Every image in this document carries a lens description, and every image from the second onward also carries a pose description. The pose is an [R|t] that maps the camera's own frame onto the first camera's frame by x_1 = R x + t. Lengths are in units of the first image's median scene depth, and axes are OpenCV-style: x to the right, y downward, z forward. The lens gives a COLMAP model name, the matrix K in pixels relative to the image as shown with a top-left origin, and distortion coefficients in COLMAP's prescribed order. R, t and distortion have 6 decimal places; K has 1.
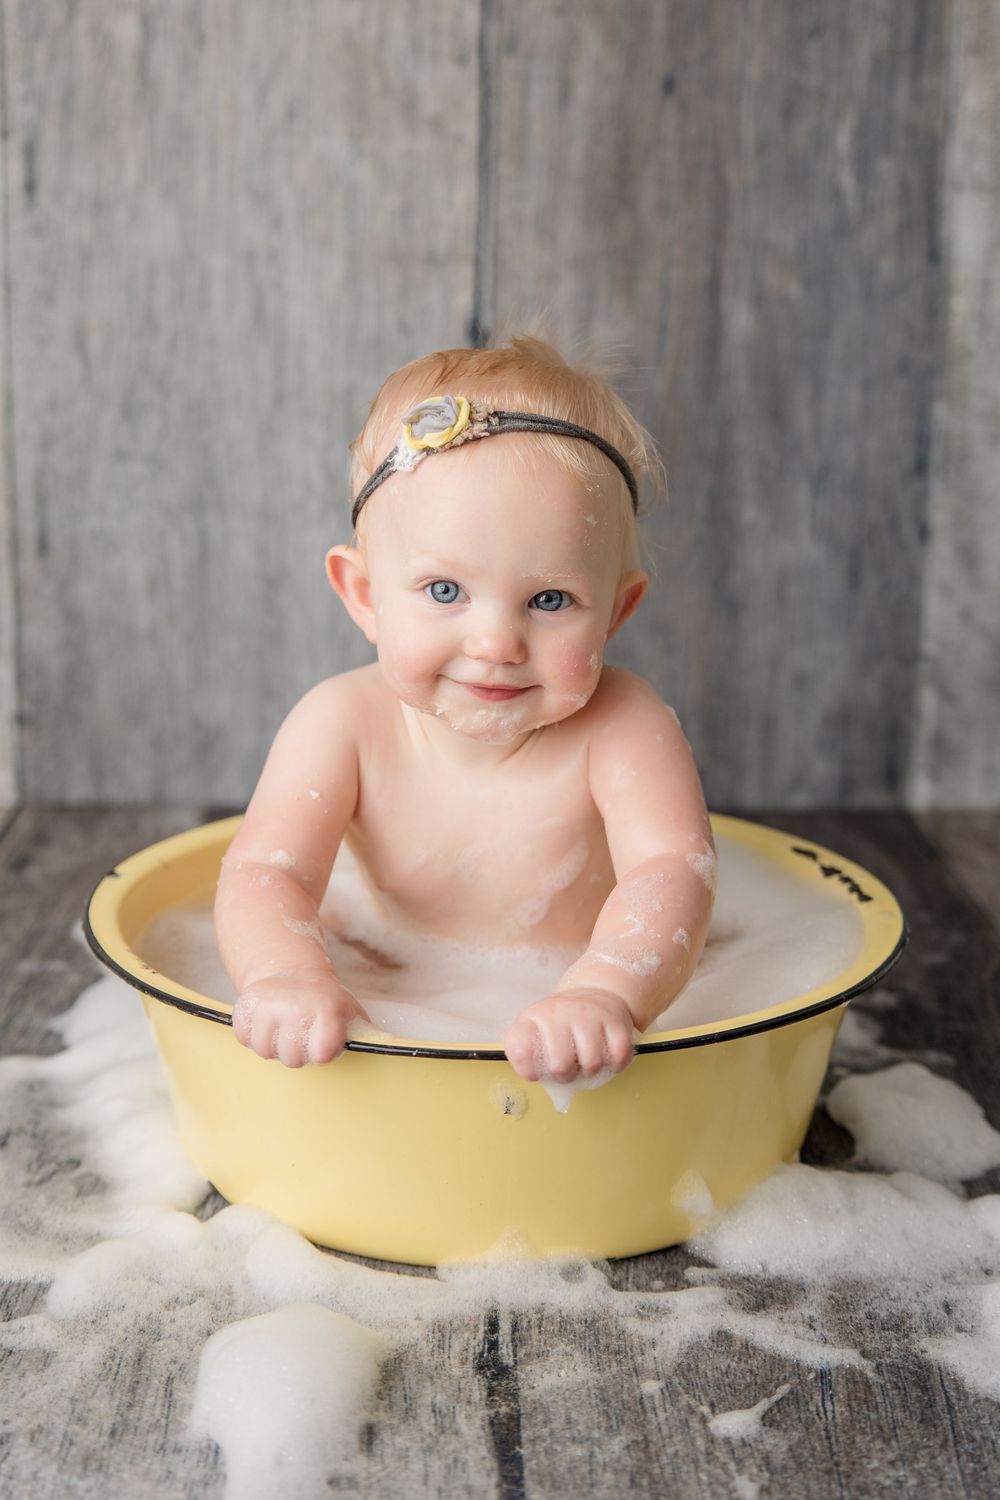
lens RADIAL K [[2281.2, 0, 525.6], [0, 2281.2, 695.1], [0, 0, 1]] dist [0.050959, 0.000000]
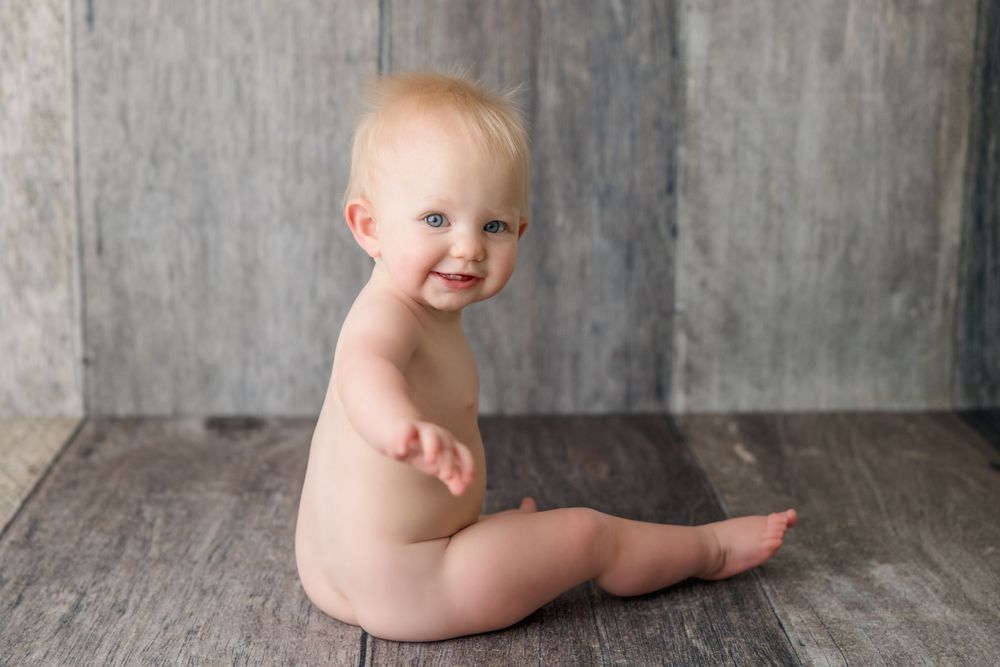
lens RADIAL K [[1950.3, 0, 498.8], [0, 1950.3, 307.9], [0, 0, 1]] dist [0.060126, 0.000000]
pose [[0.999865, -0.014349, -0.007971, 0.068301], [0.014099, 0.999432, -0.030594, 0.019397], [0.008406, 0.030478, 0.999500, -0.316293]]
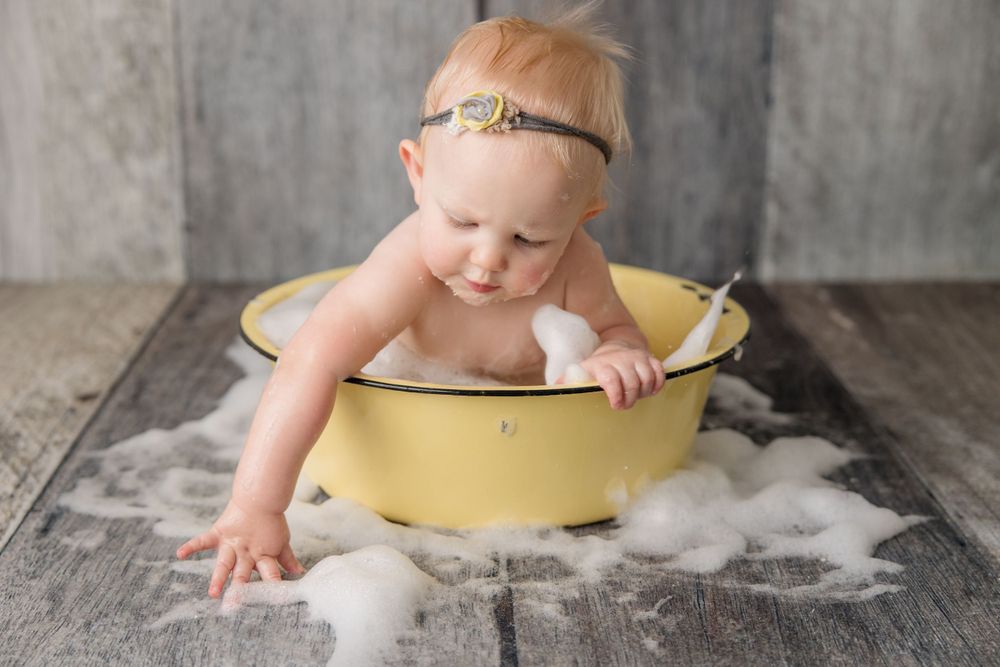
lens RADIAL K [[1546.9, 0, 494.6], [0, 1546.9, 336.9], [0, 0, 1]] dist [0.051277, 0.000000]
pose [[0.999903, -0.008944, -0.010711, -0.001098], [0.009414, 0.998957, 0.044677, 0.041112], [0.010300, -0.044773, 0.998944, -0.057744]]
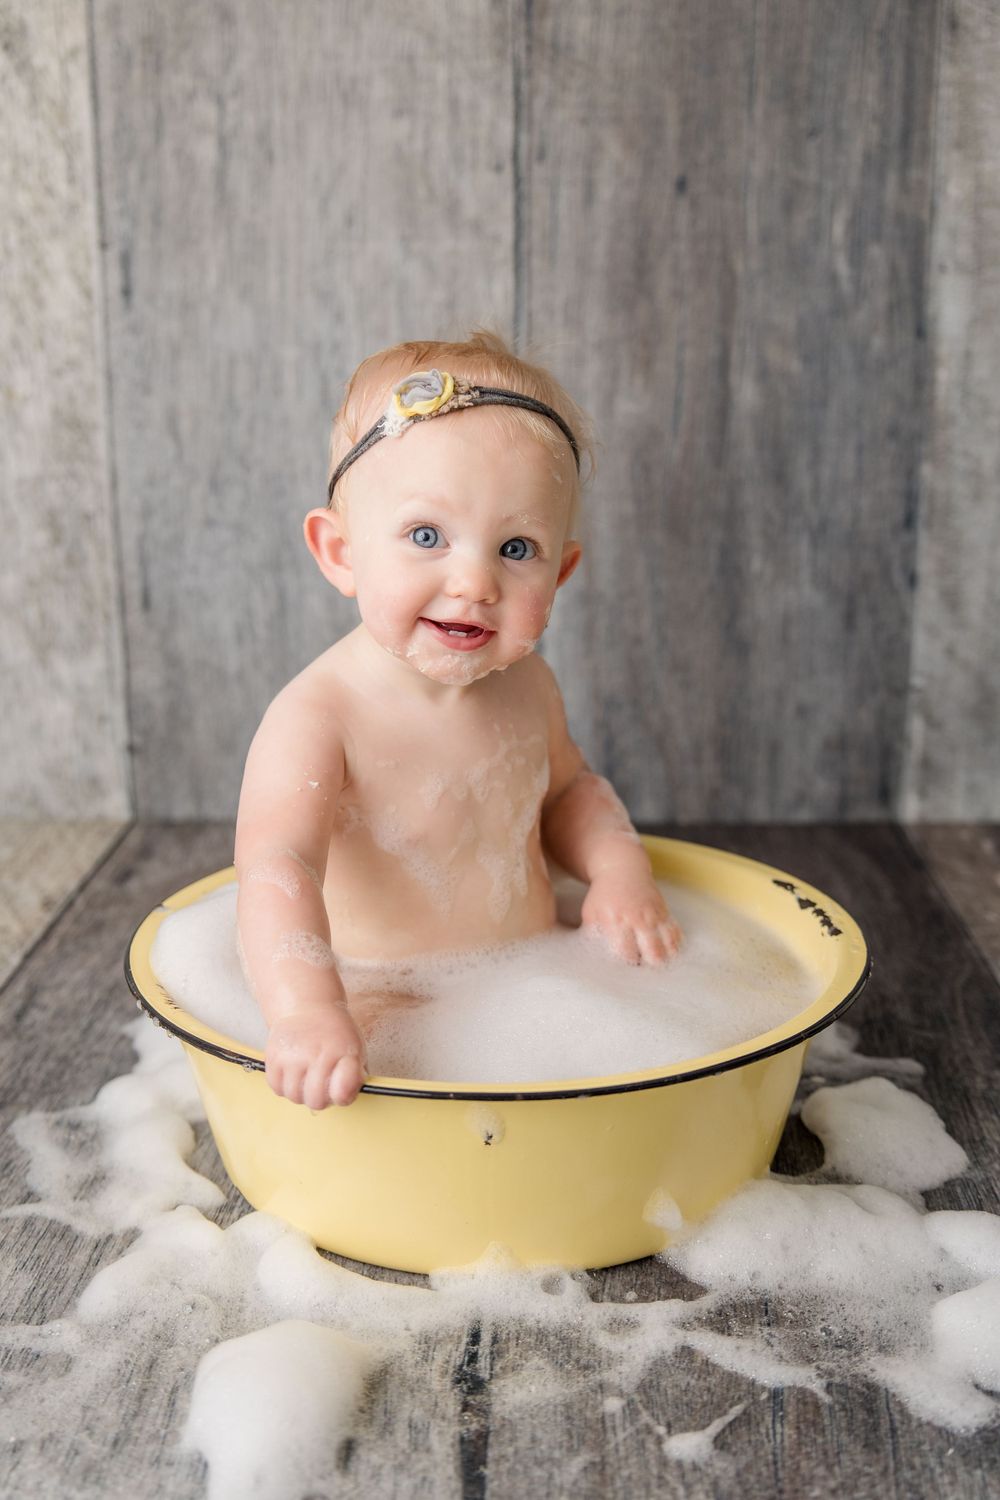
lens RADIAL K [[1794.1, 0, 500.9], [0, 1794.1, 761.2], [0, 0, 1]] dist [0.033794, 0.000000]
pose [[0.996984, -0.005176, -0.077440, 0.041012], [0.008599, 0.998997, 0.043938, -0.022789], [0.077135, -0.044471, 0.996028, 0.097493]]
